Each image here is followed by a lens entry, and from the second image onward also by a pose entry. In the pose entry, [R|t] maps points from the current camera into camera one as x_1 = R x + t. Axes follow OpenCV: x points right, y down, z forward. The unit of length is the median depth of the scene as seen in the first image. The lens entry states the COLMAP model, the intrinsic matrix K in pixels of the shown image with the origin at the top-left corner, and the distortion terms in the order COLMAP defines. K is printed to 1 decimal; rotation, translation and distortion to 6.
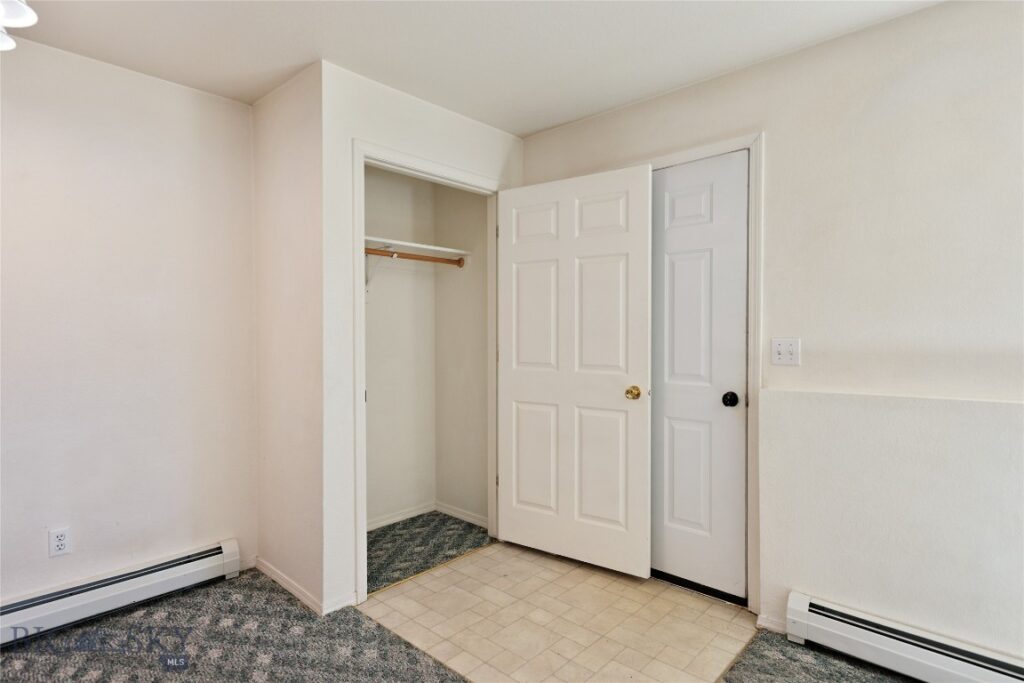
lens RADIAL K [[537.1, 0, 512.0], [0, 537.1, 341.5], [0, 0, 1]] dist [0.015201, -0.000176]
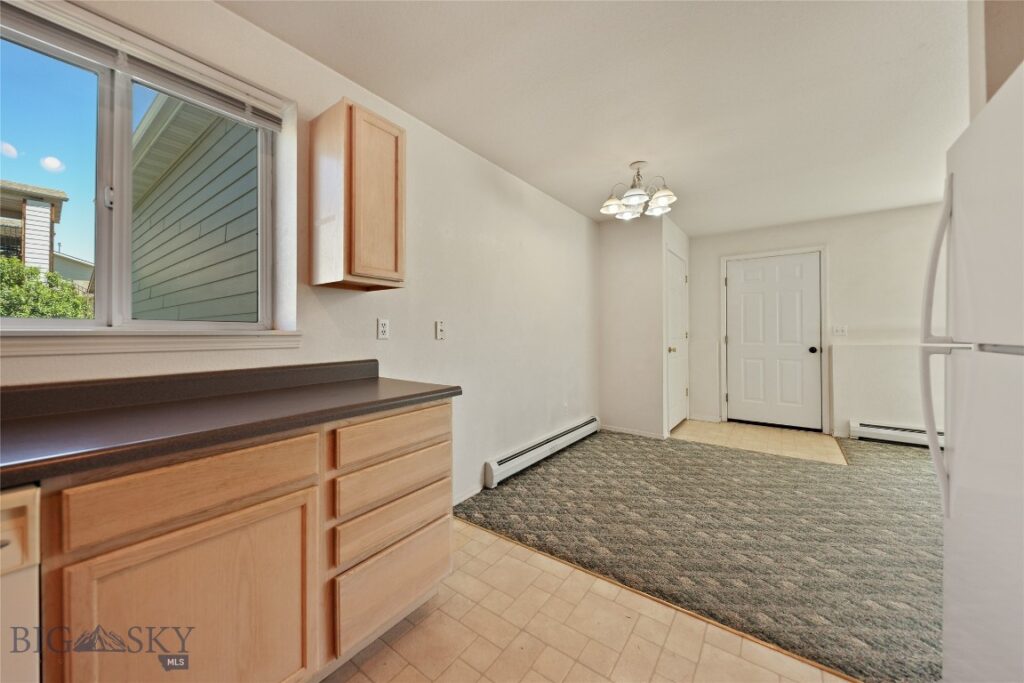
lens RADIAL K [[355.2, 0, 513.9], [0, 355.2, 329.0], [0, 0, 1]] dist [-0.006035, -0.000185]
pose [[0.995889, 0.001092, 0.090576, -1.202266], [0.001652, 0.999542, -0.030213, 0.061212], [-0.090567, 0.030239, 0.995431, -0.546903]]
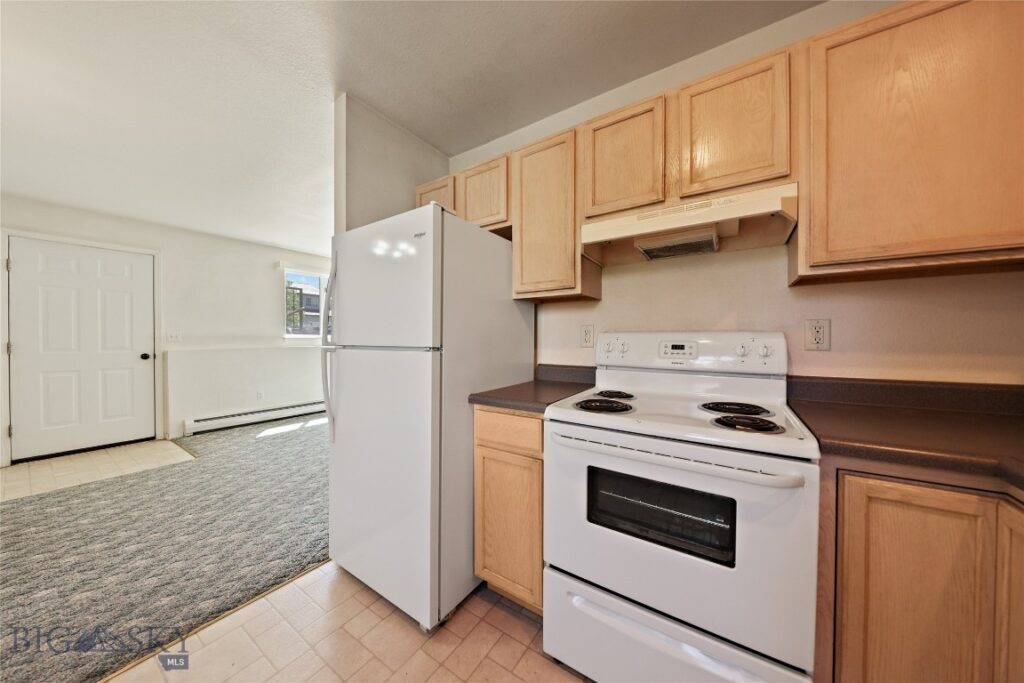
lens RADIAL K [[346.7, 0, 512.0], [0, 346.7, 341.5], [0, 0, 1]] dist [0.000194, -0.000093]
pose [[-0.125200, -0.010354, 0.992078, -1.422613], [0.019677, 0.999723, 0.012917, 0.055662], [-0.991936, 0.021139, -0.124961, -0.461094]]
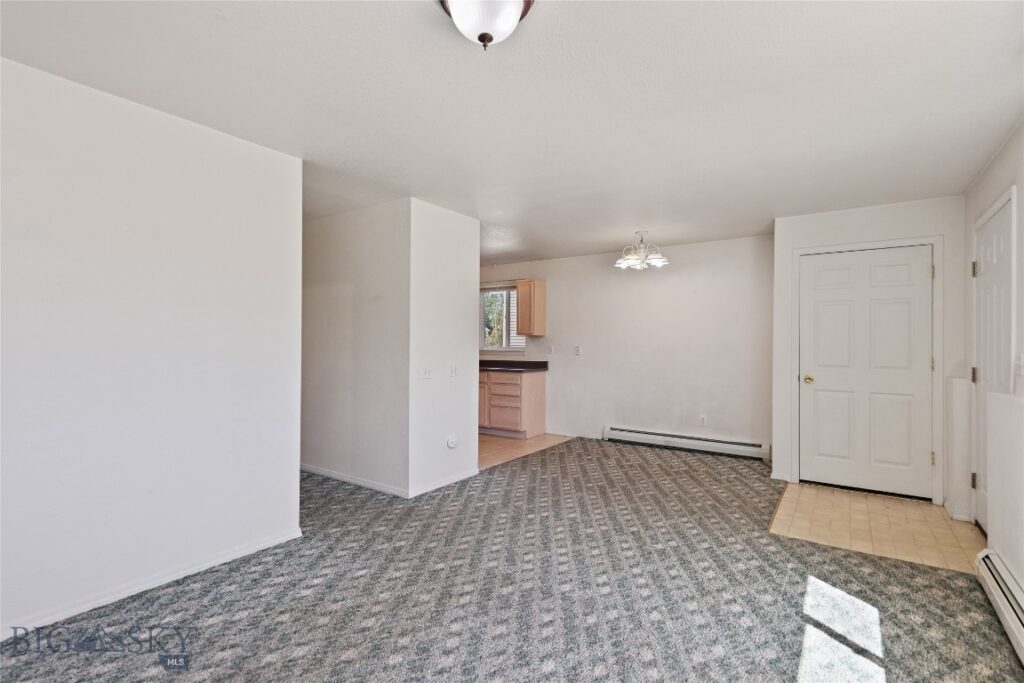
lens RADIAL K [[476.9, 0, 529.3], [0, 476.9, 340.8], [0, 0, 1]] dist [0.011638, -0.000408]
pose [[0.157605, -0.002750, -0.987498, 1.398074], [-0.025176, 0.999660, -0.006802, 0.005299], [0.987181, 0.025933, 0.157482, -0.255581]]
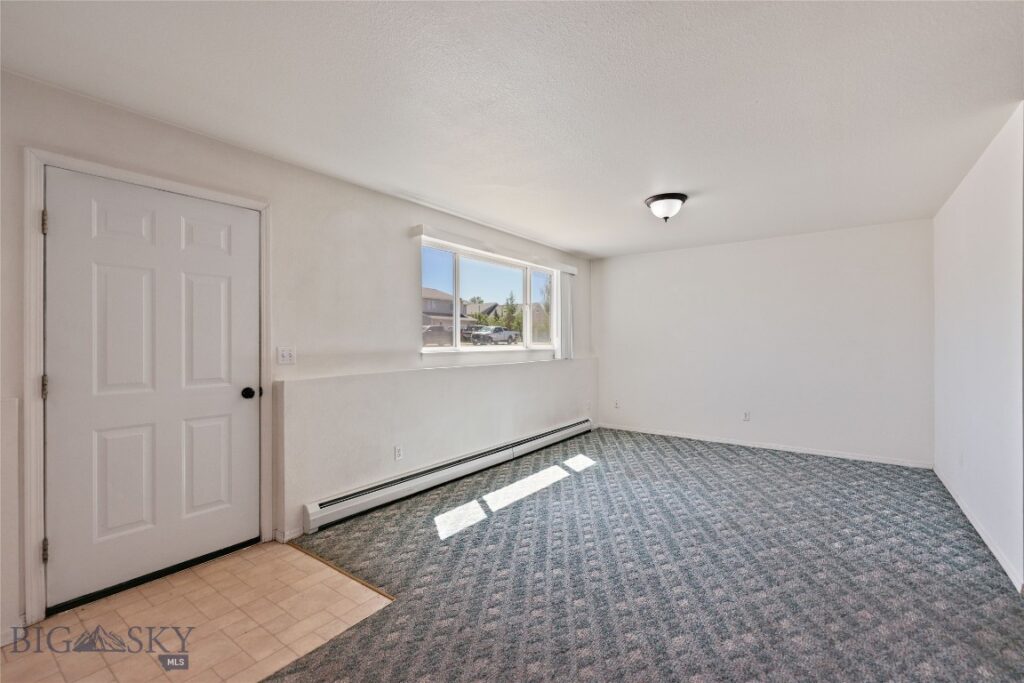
lens RADIAL K [[441.0, 0, 516.9], [0, 441.0, 342.3], [0, 0, 1]] dist [0.001104, -0.000081]
pose [[-0.104052, -0.003798, 0.994565, -0.796254], [0.022296, 0.999732, 0.006150, -0.010686], [-0.994322, 0.022815, -0.103939, 0.480483]]
